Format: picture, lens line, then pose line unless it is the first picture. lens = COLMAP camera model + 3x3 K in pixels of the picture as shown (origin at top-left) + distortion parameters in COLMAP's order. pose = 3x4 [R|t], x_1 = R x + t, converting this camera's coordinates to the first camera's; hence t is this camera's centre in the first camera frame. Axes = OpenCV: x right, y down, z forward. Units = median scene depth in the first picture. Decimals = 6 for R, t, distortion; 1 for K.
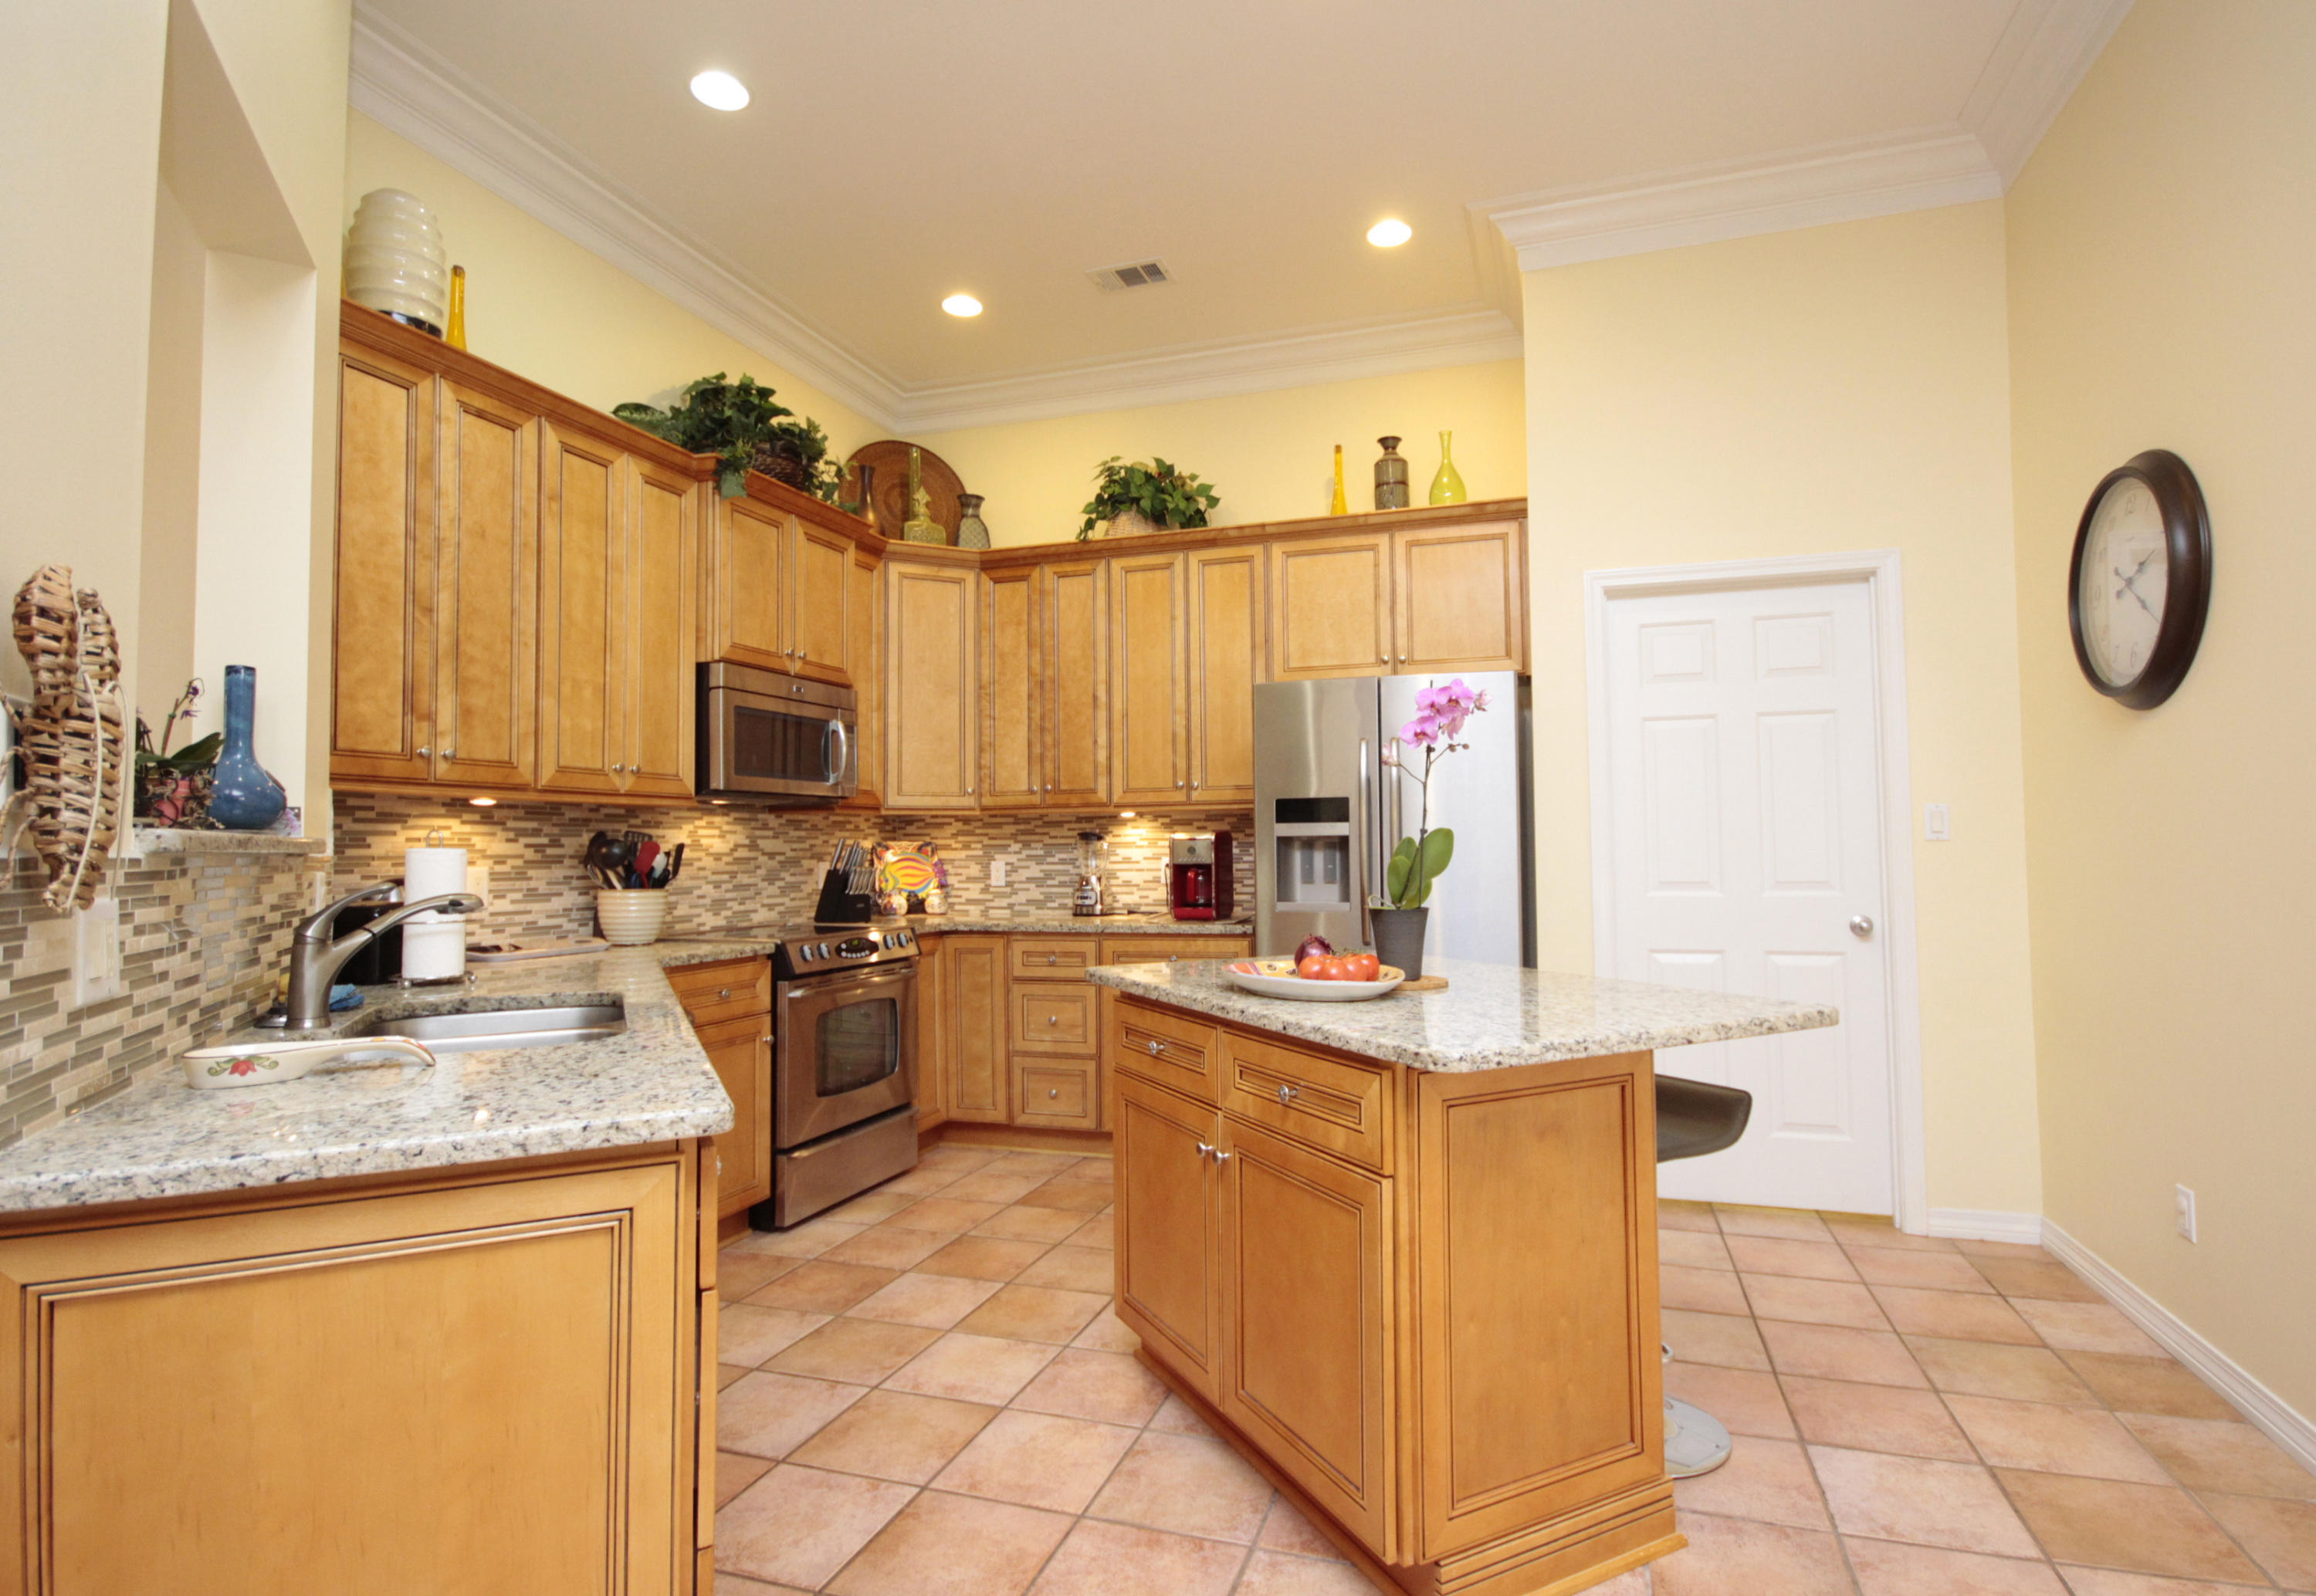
lens RADIAL K [[1180.3, 0, 1163.9], [0, 1180.3, 798.7], [0, 0, 1]] dist [-0.001321, 0.000003]
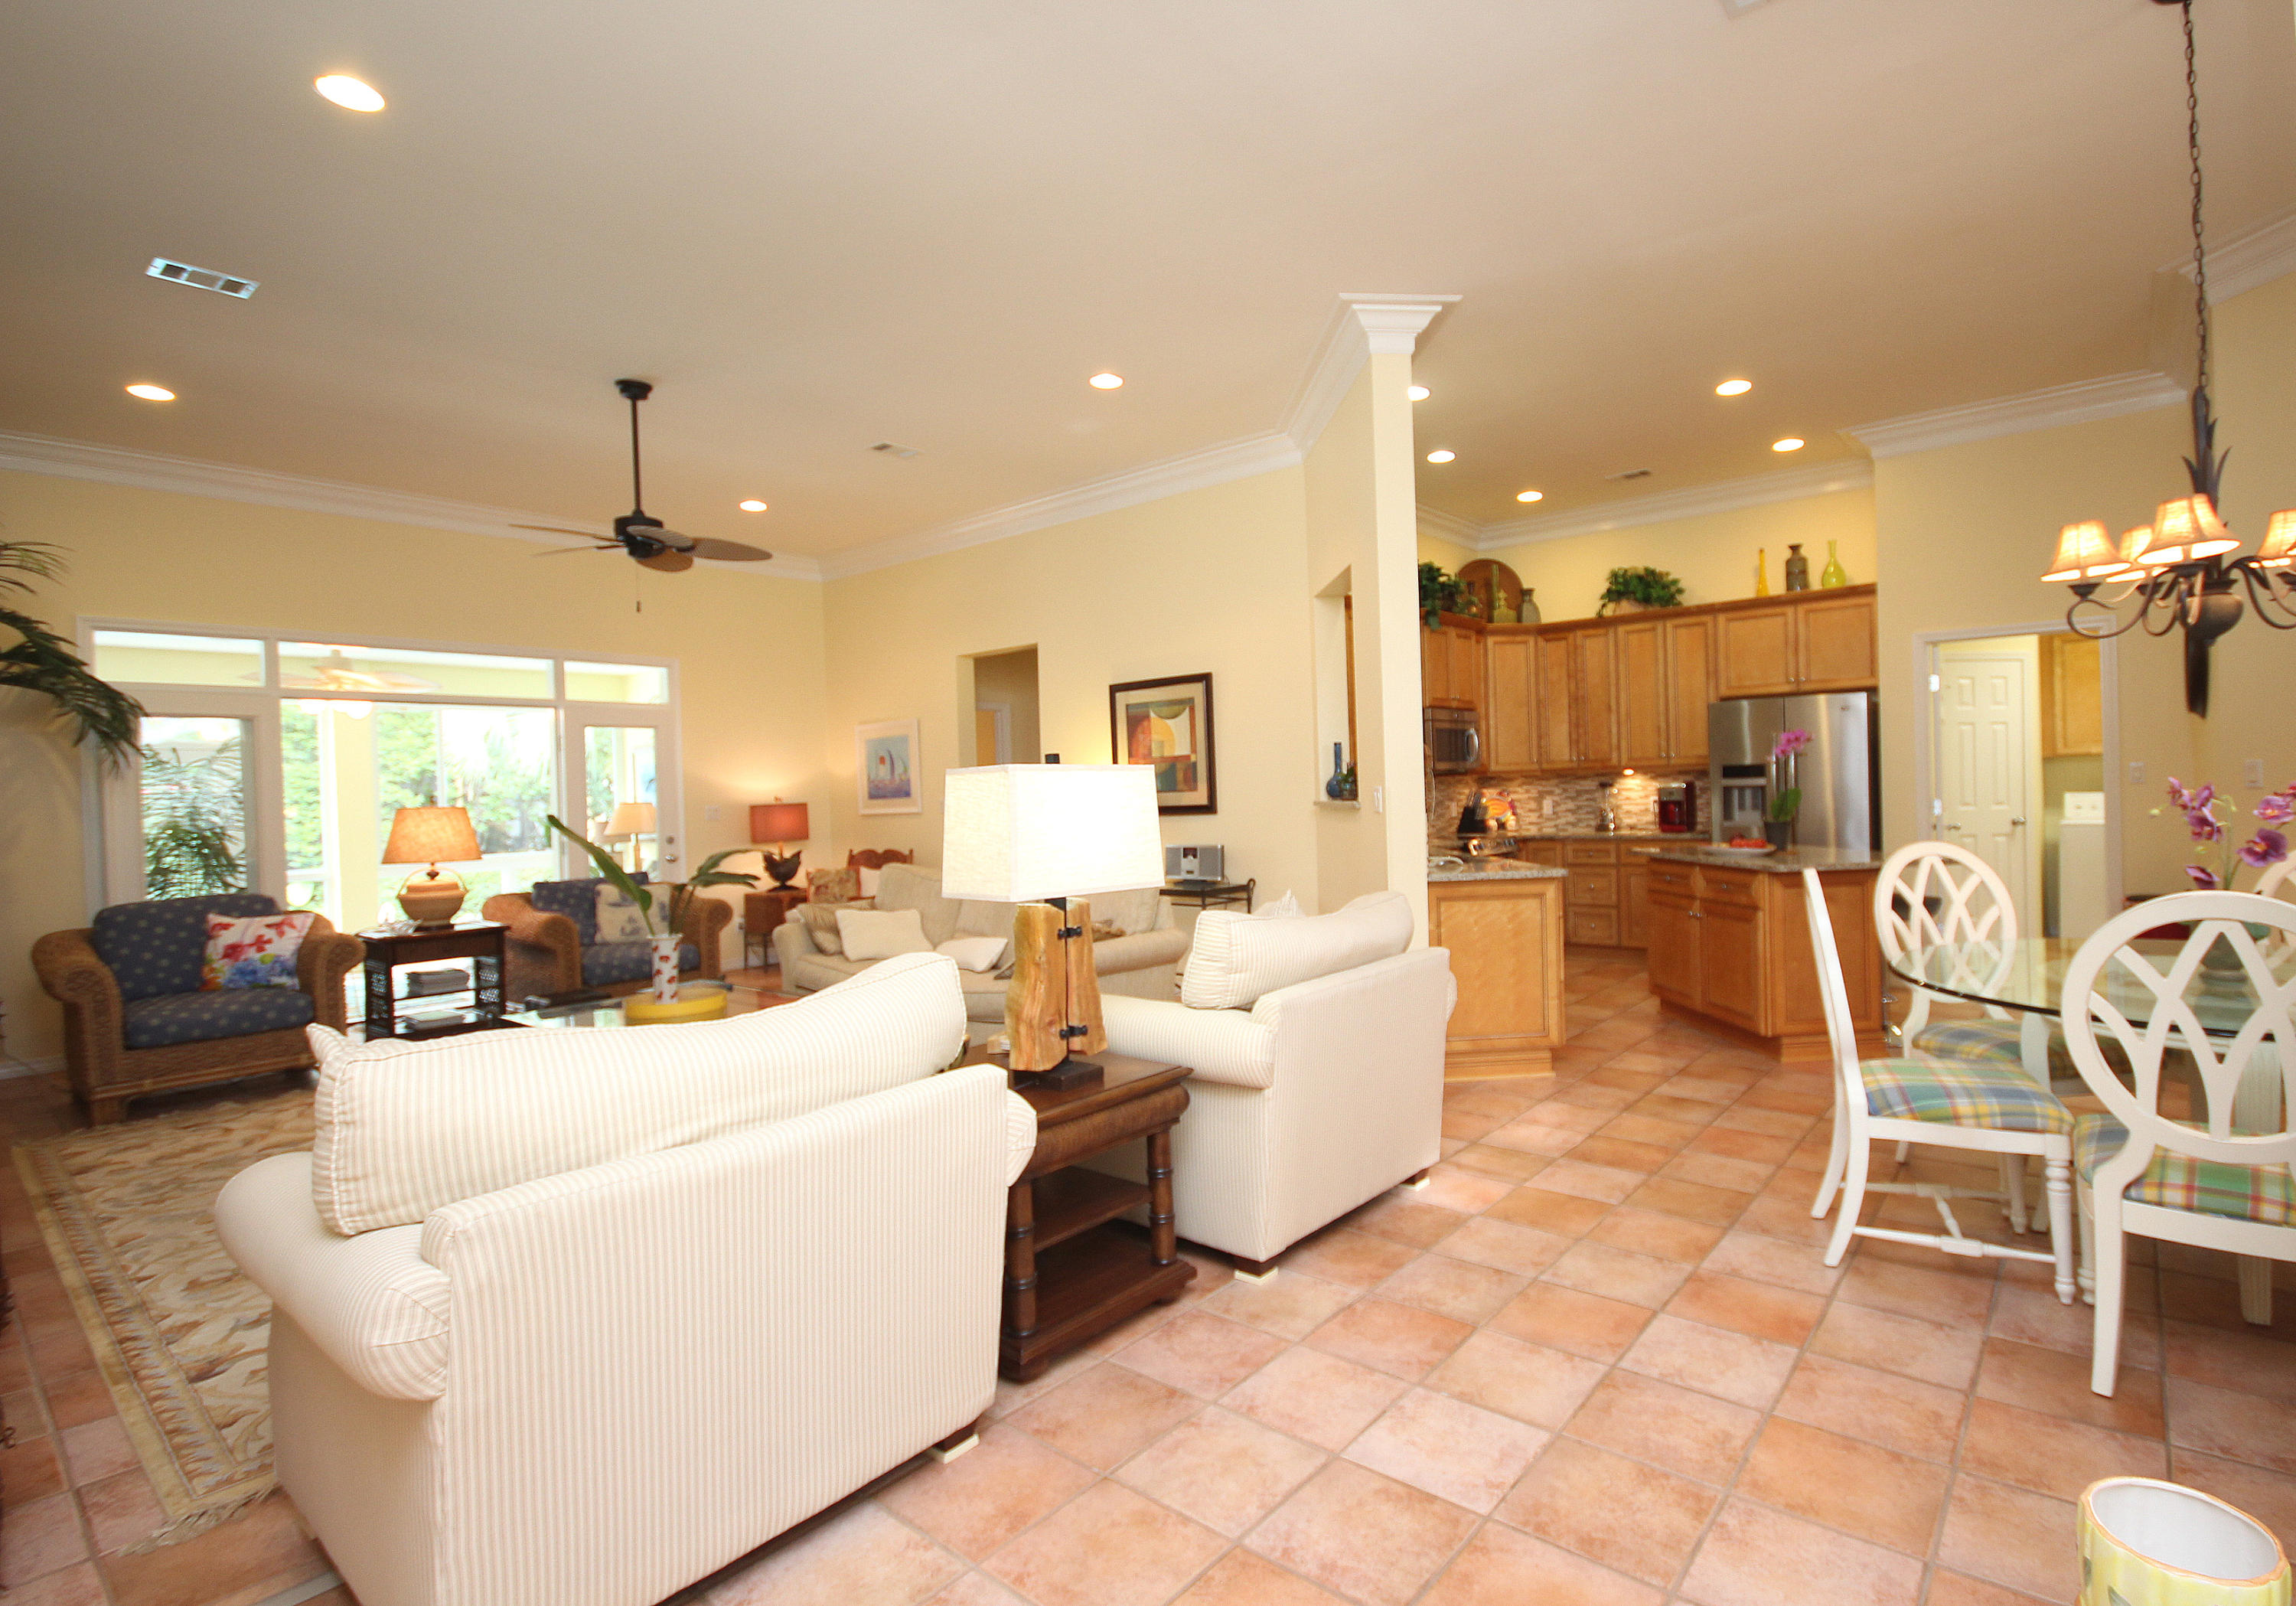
lens RADIAL K [[1111.1, 0, 1202.3], [0, 1111.1, 784.9], [0, 0, 1]] dist [0.004229, 0.000465]
pose [[0.938729, -0.016255, -0.344273, -0.059355], [0.031787, 0.998713, 0.039520, -0.054091], [0.343188, -0.048042, 0.938037, -0.773706]]
